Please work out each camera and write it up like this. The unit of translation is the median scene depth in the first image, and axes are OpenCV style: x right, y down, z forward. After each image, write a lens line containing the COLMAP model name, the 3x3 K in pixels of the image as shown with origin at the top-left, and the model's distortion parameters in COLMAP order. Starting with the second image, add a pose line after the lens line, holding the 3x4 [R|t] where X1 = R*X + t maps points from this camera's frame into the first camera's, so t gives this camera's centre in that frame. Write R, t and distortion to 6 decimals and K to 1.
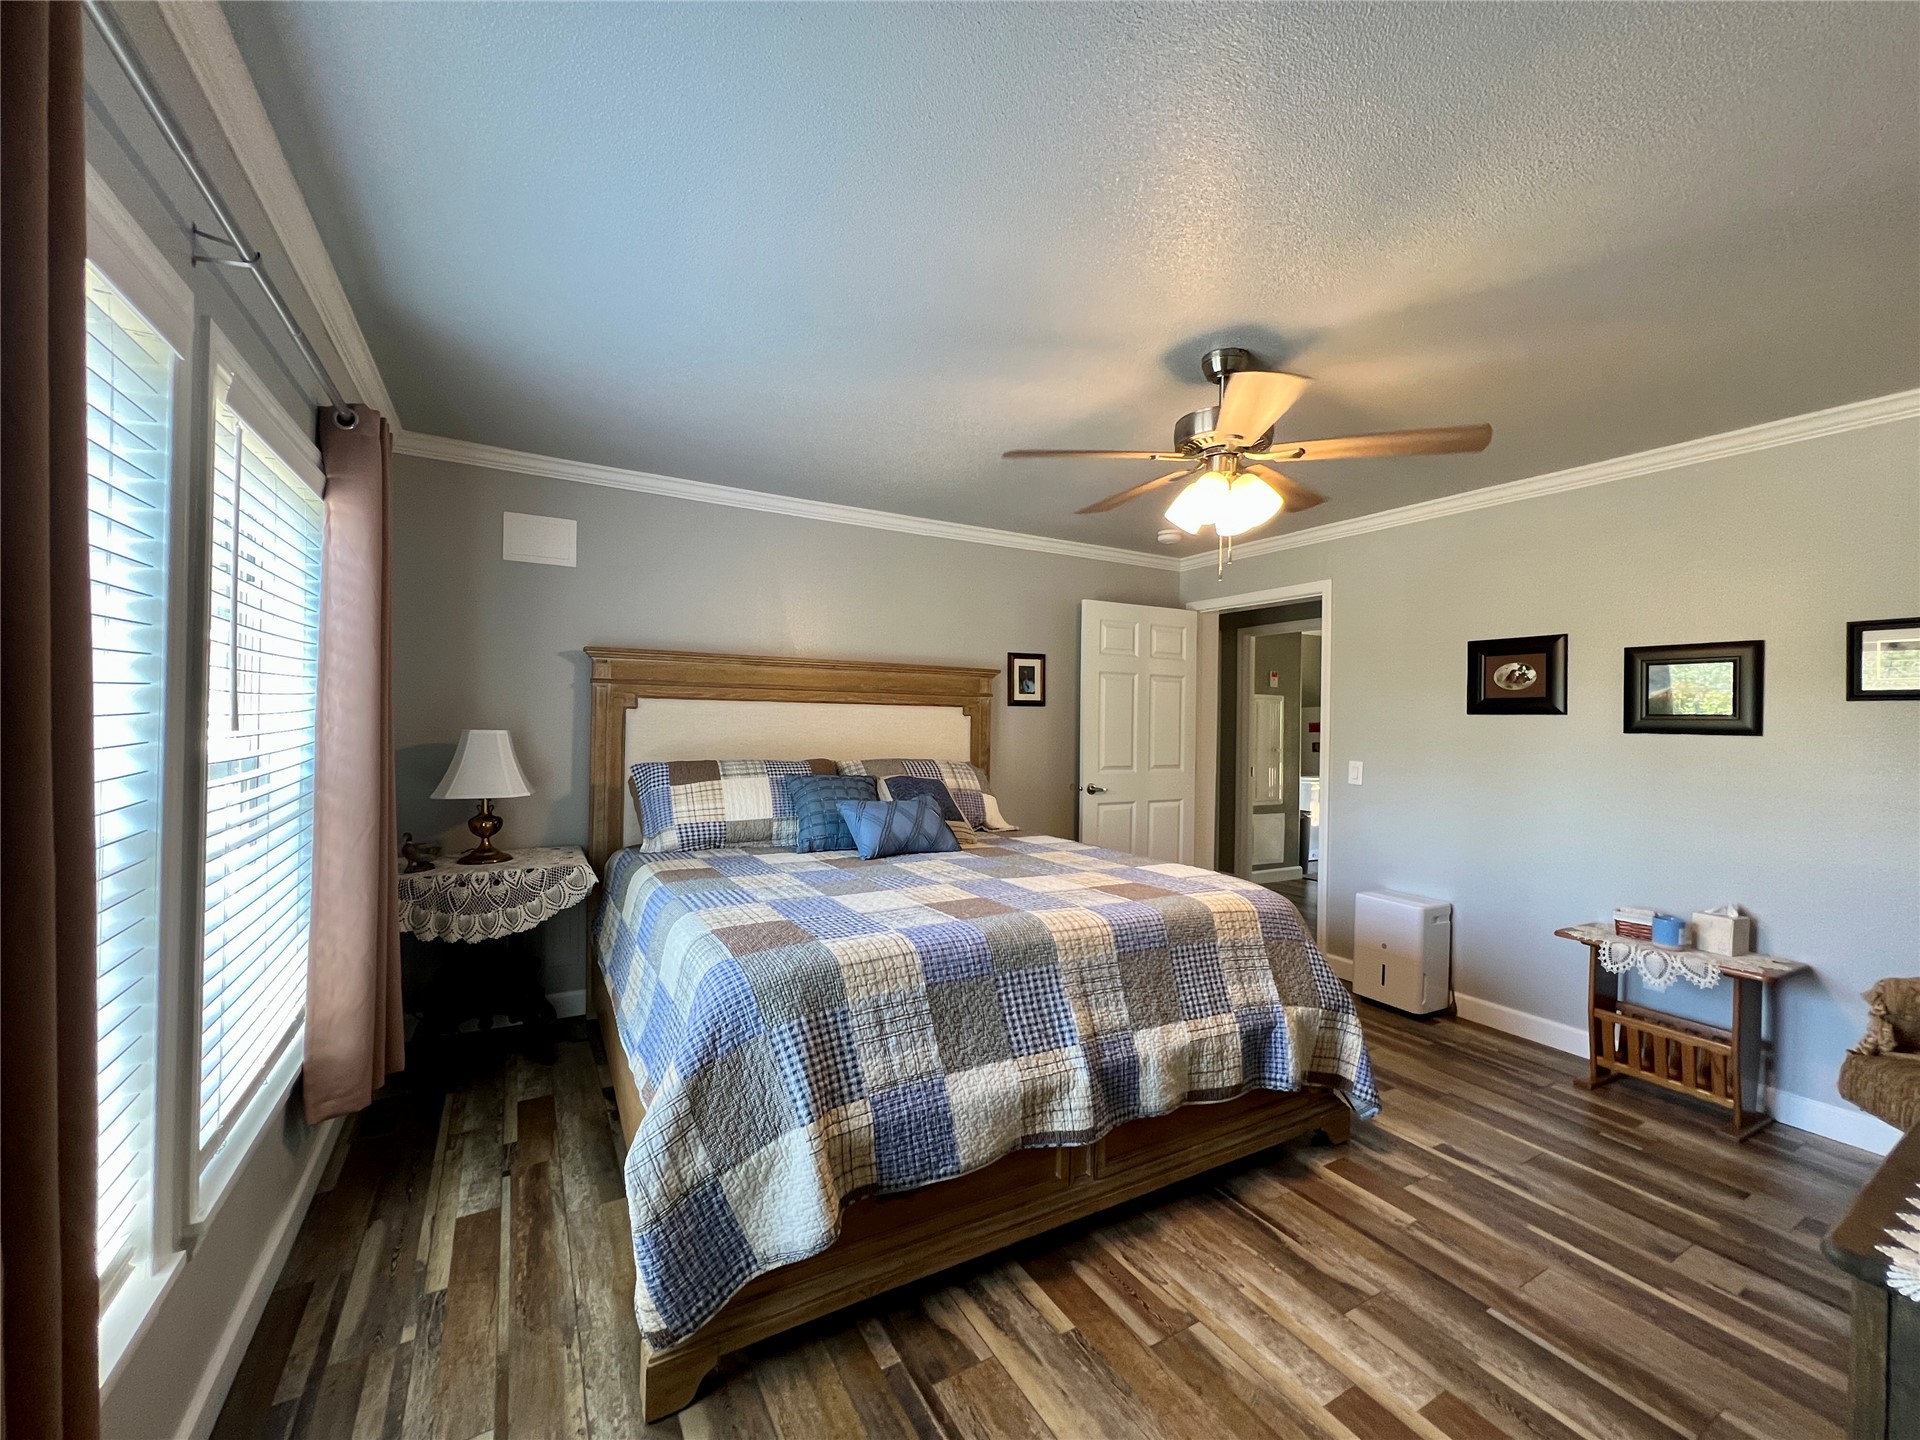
lens RADIAL K [[770.8, 0, 953.3], [0, 770.8, 715.8], [0, 0, 1]] dist [-0.003656, 0.000906]
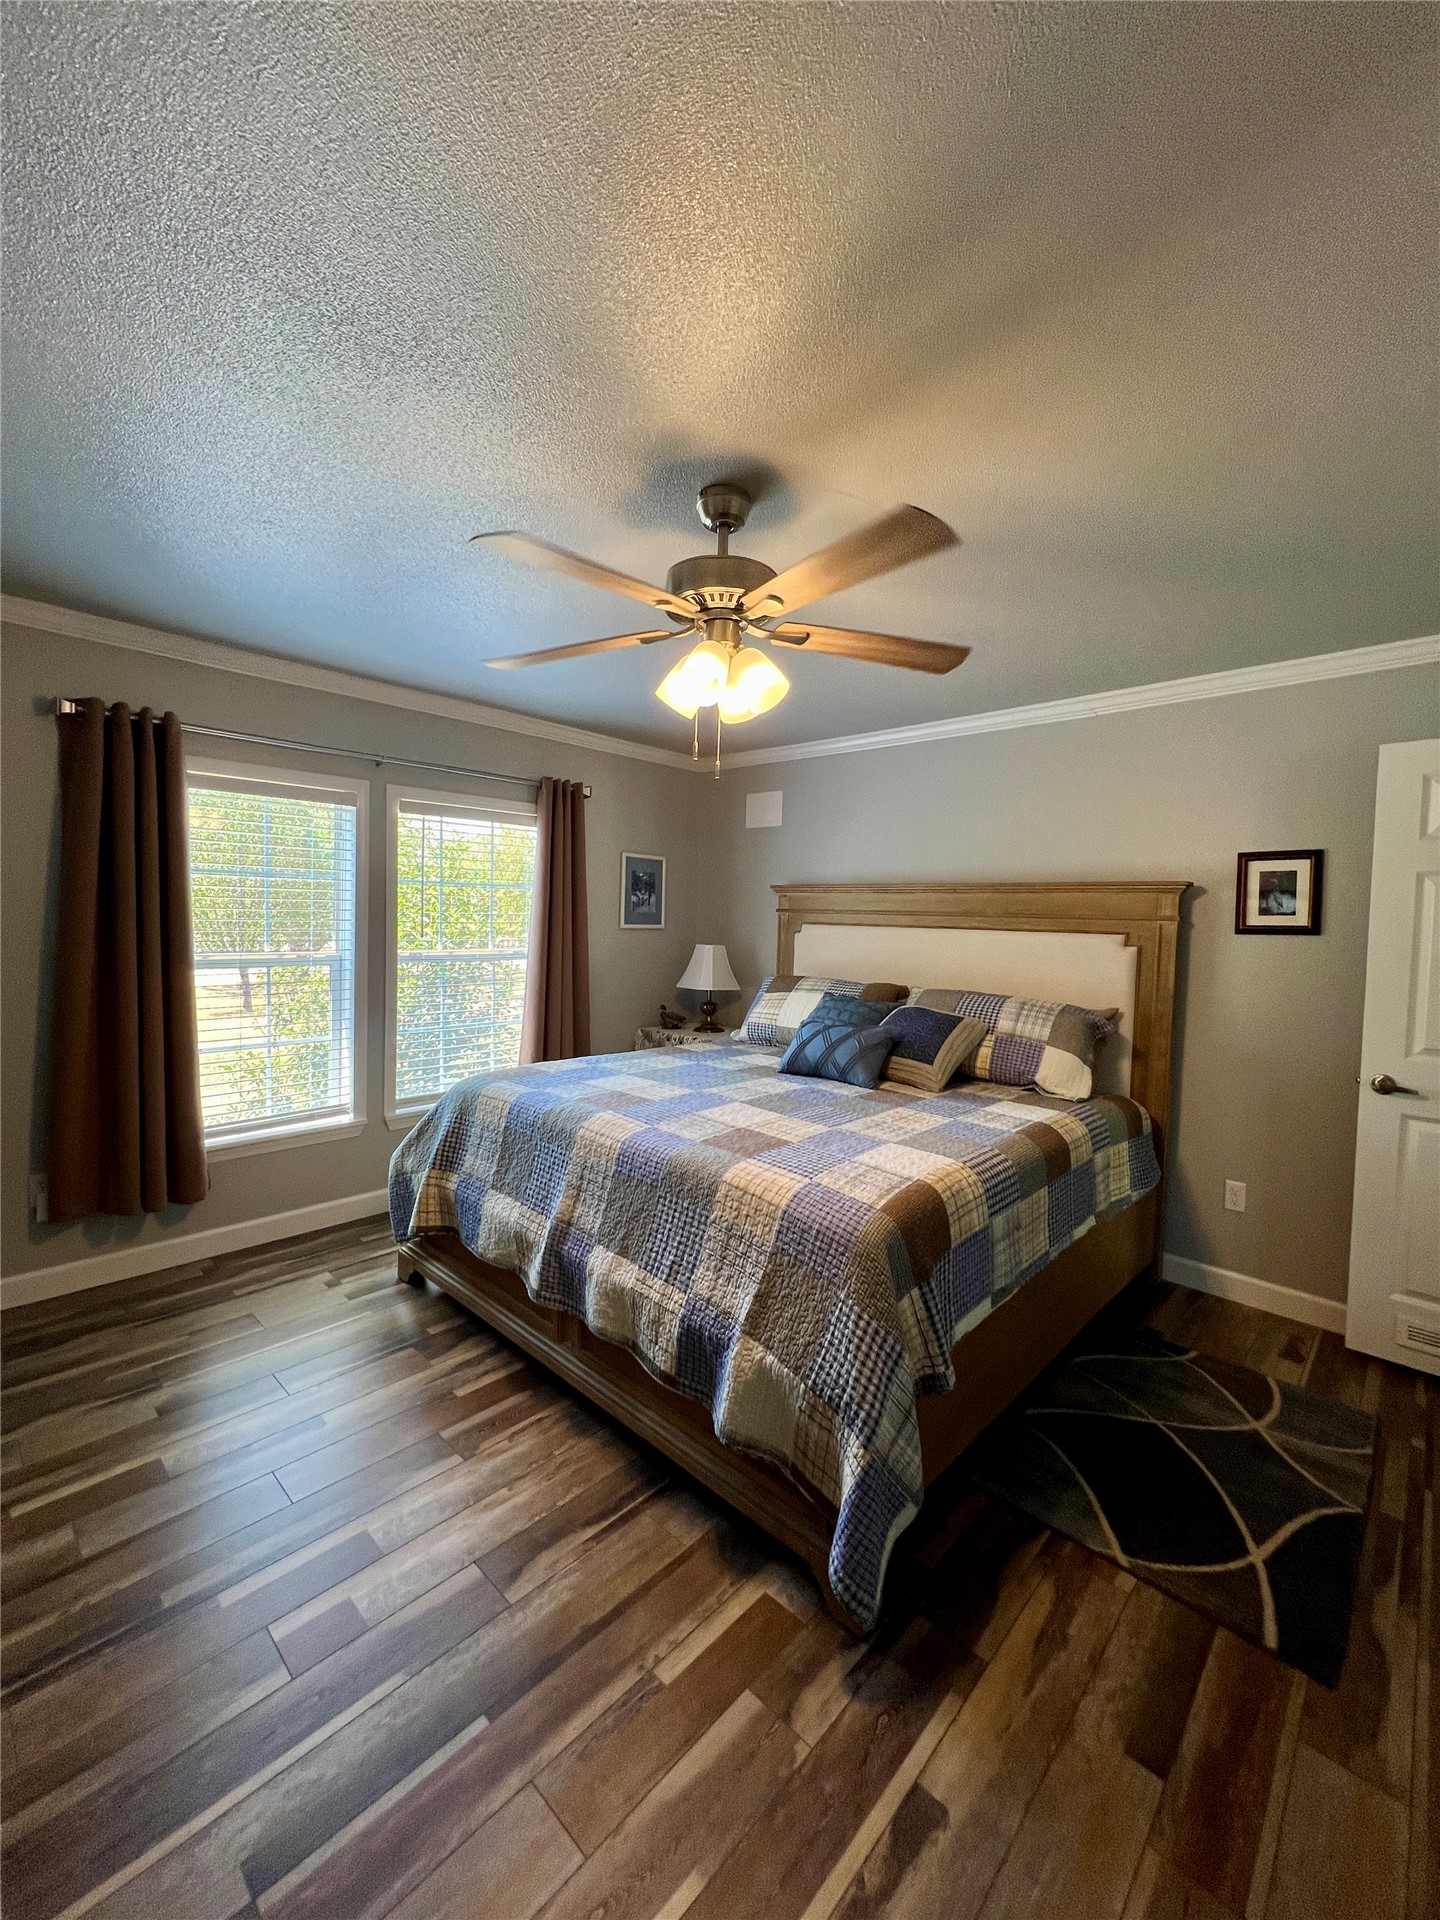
lens RADIAL K [[770.8, 0, 725.5], [0, 770.8, 954.6], [0, 0, 1]] dist [-0.003656, 0.000906]
pose [[0.300640, 0.034840, -0.953101, 1.194183], [-0.020331, 0.999340, 0.030118, -0.013033], [0.953521, 0.010323, 0.301149, 0.802787]]
